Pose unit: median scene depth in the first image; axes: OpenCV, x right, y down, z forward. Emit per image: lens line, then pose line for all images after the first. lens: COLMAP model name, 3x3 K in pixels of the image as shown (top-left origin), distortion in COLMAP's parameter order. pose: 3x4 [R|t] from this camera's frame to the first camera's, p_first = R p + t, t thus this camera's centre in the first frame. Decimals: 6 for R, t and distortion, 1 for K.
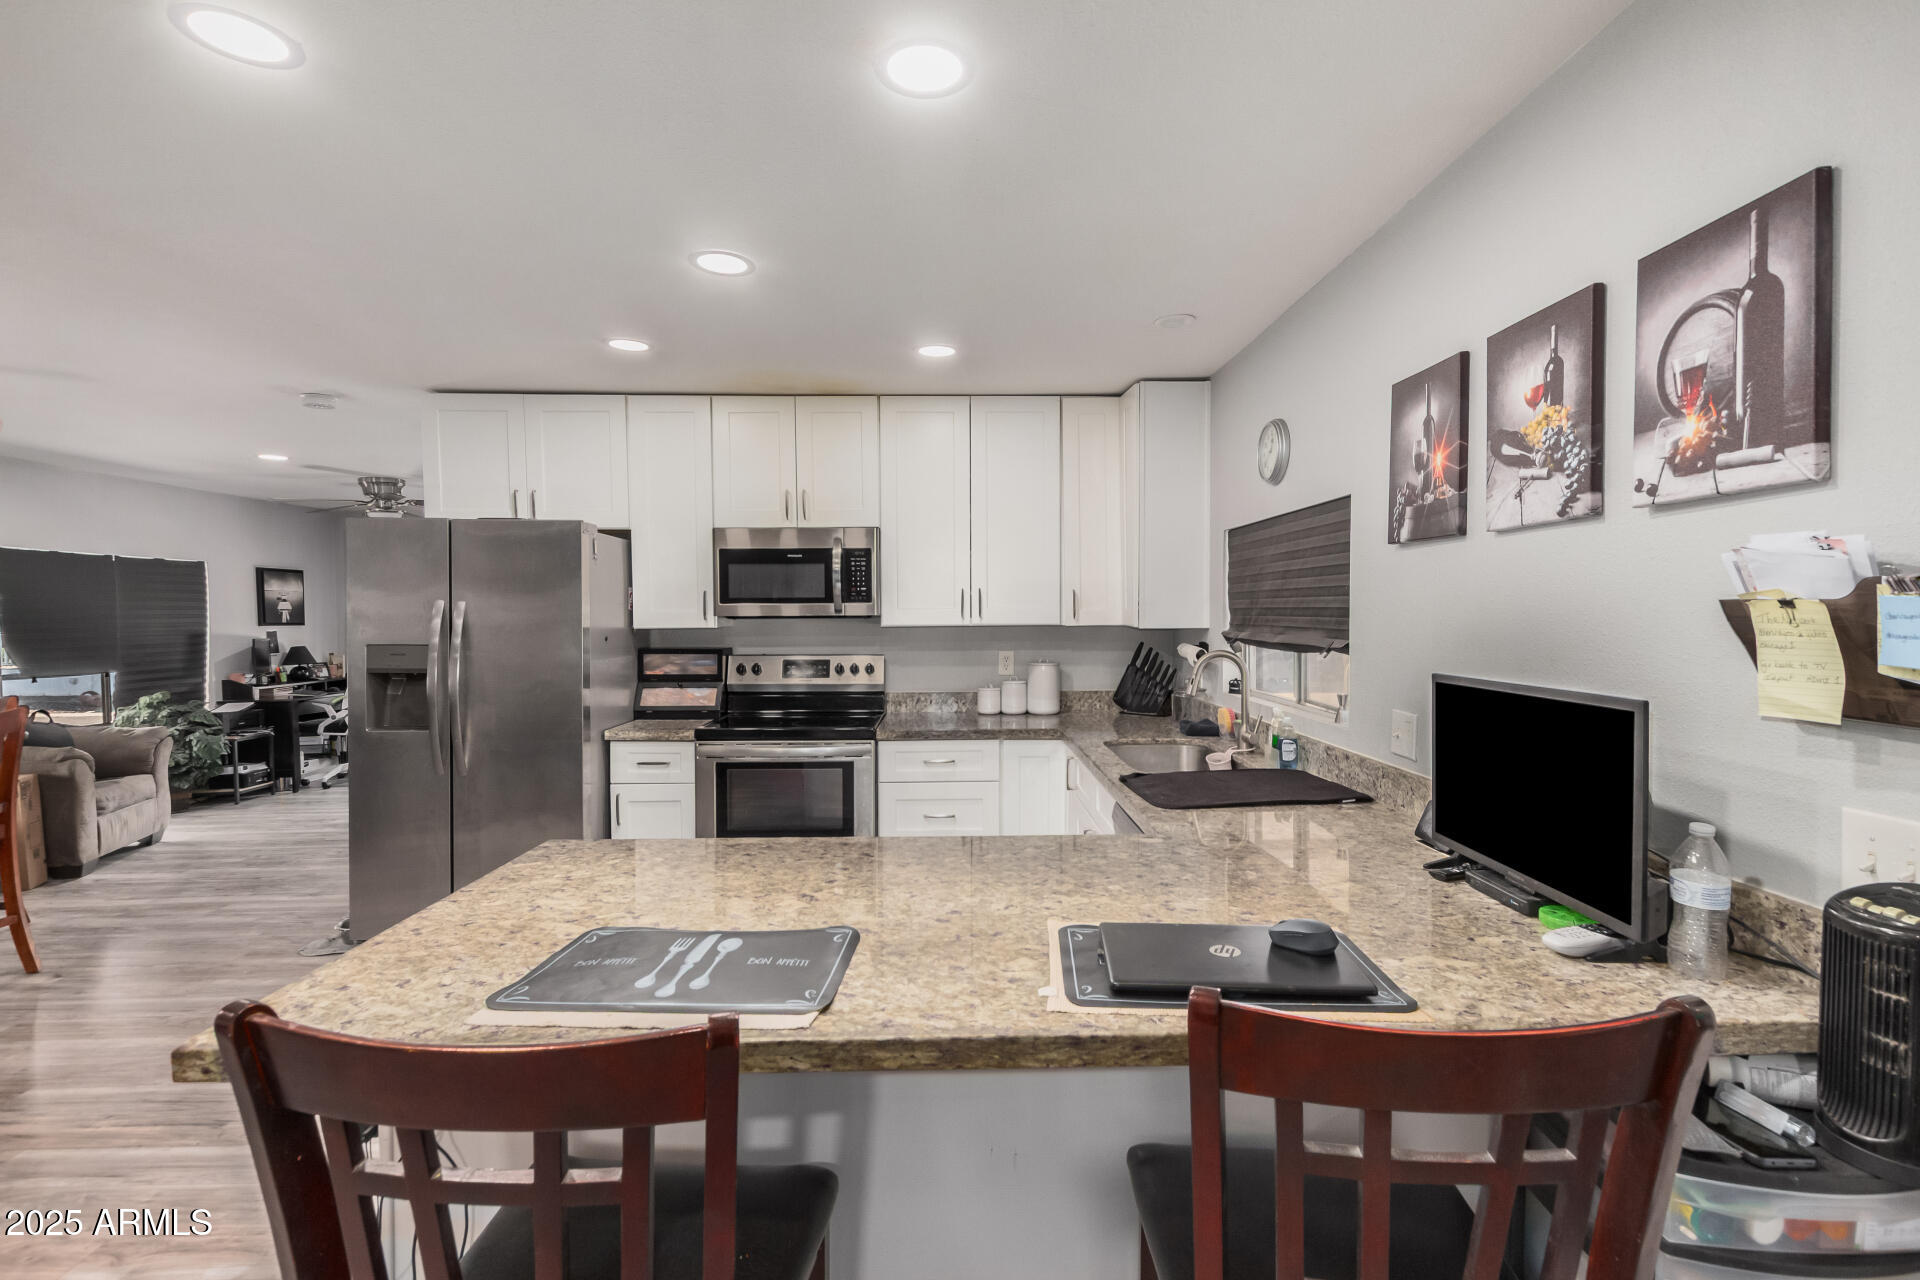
lens RADIAL K [[891.1, 0, 958.5], [0, 891.1, 640.8], [0, 0, 1]] dist [0.009440, -0.004802]
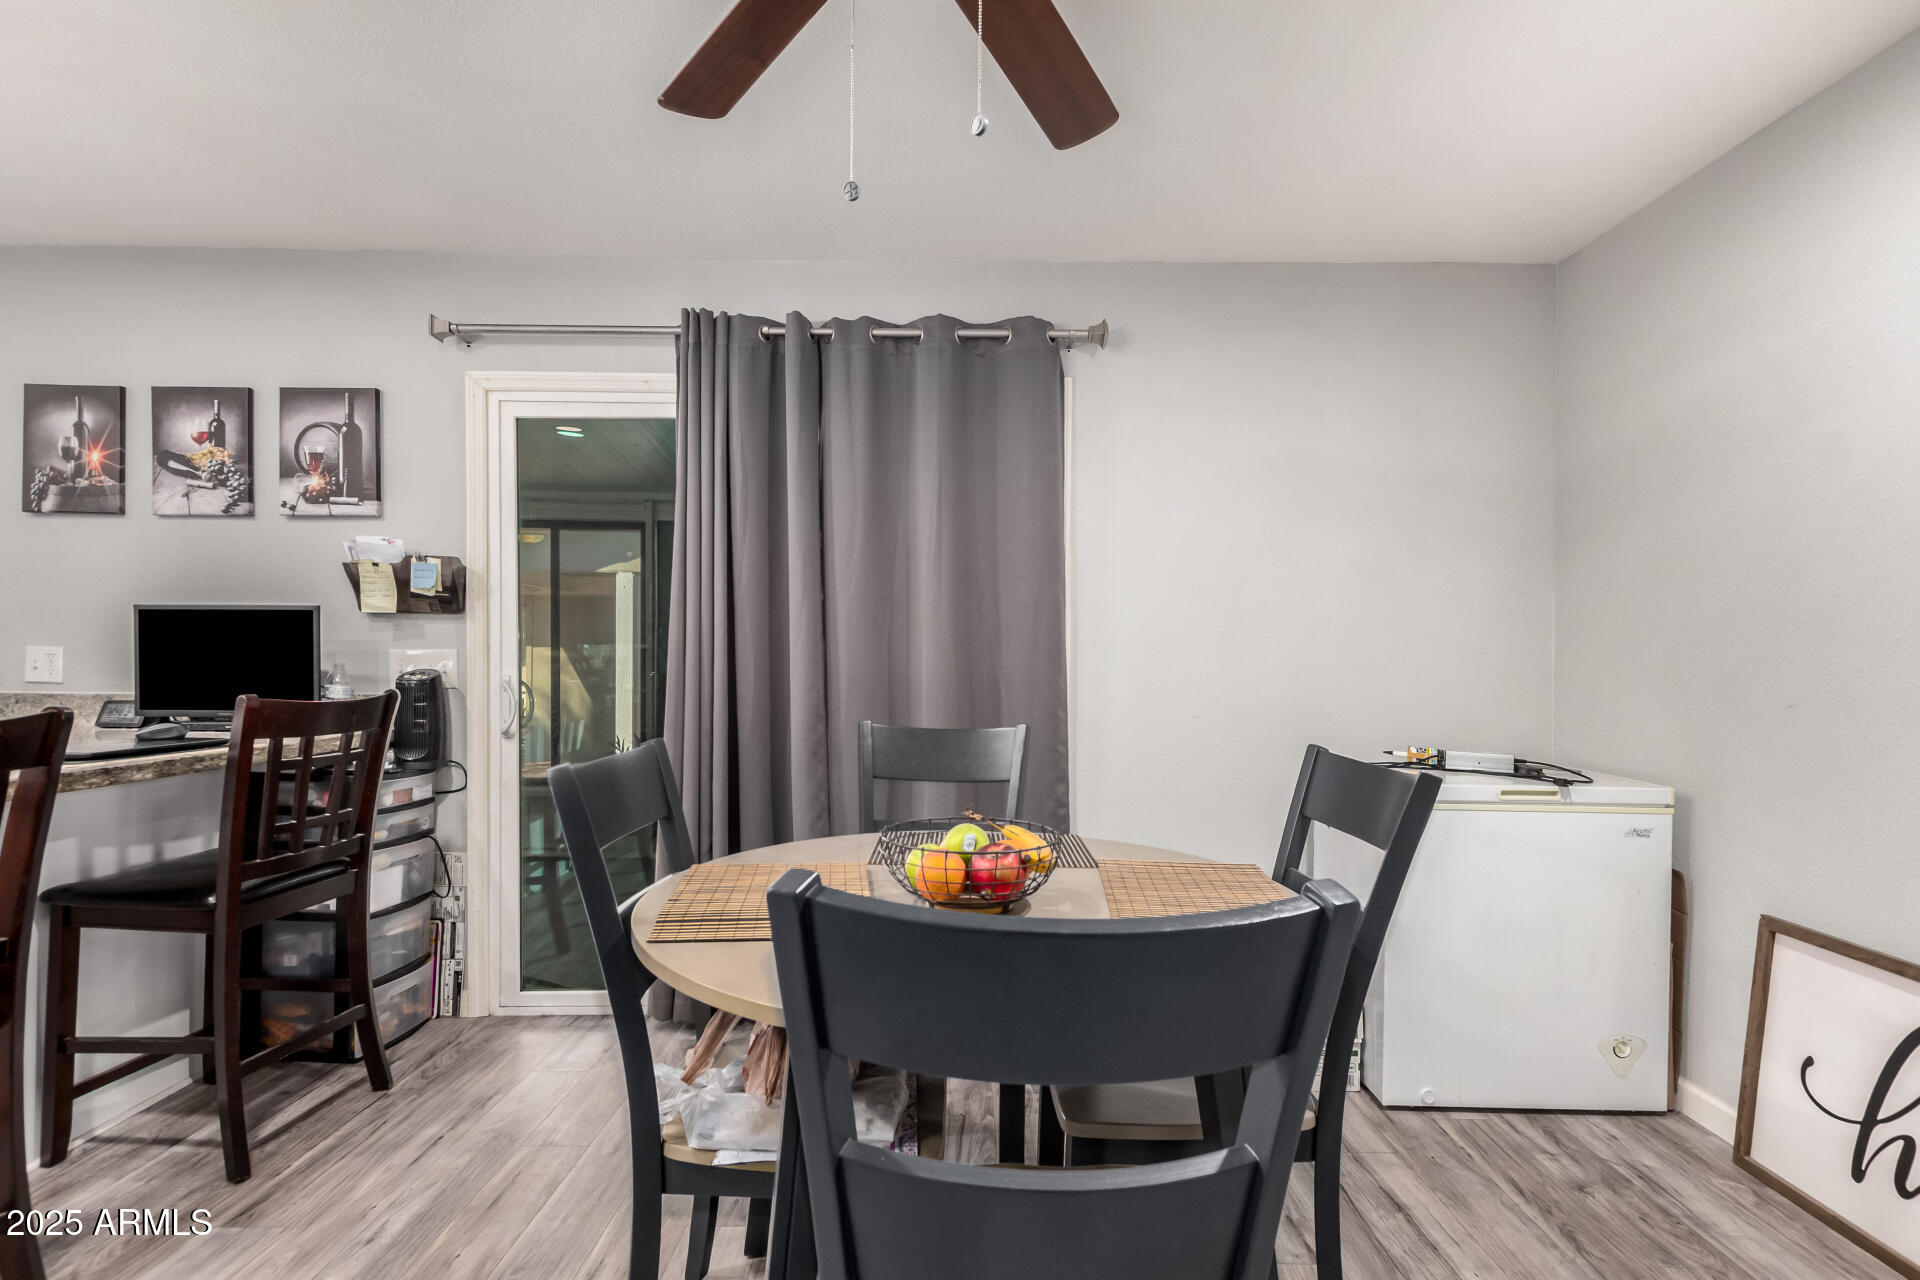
lens RADIAL K [[891.1, 0, 973.4], [0, 891.1, 653.9], [0, 0, 1]] dist [0.009440, -0.004802]
pose [[0.016166, 0.008872, 0.999830, -1.158304], [0.020646, 0.999744, -0.009205, 0.200905], [-0.999656, 0.020791, 0.015979, -0.521115]]
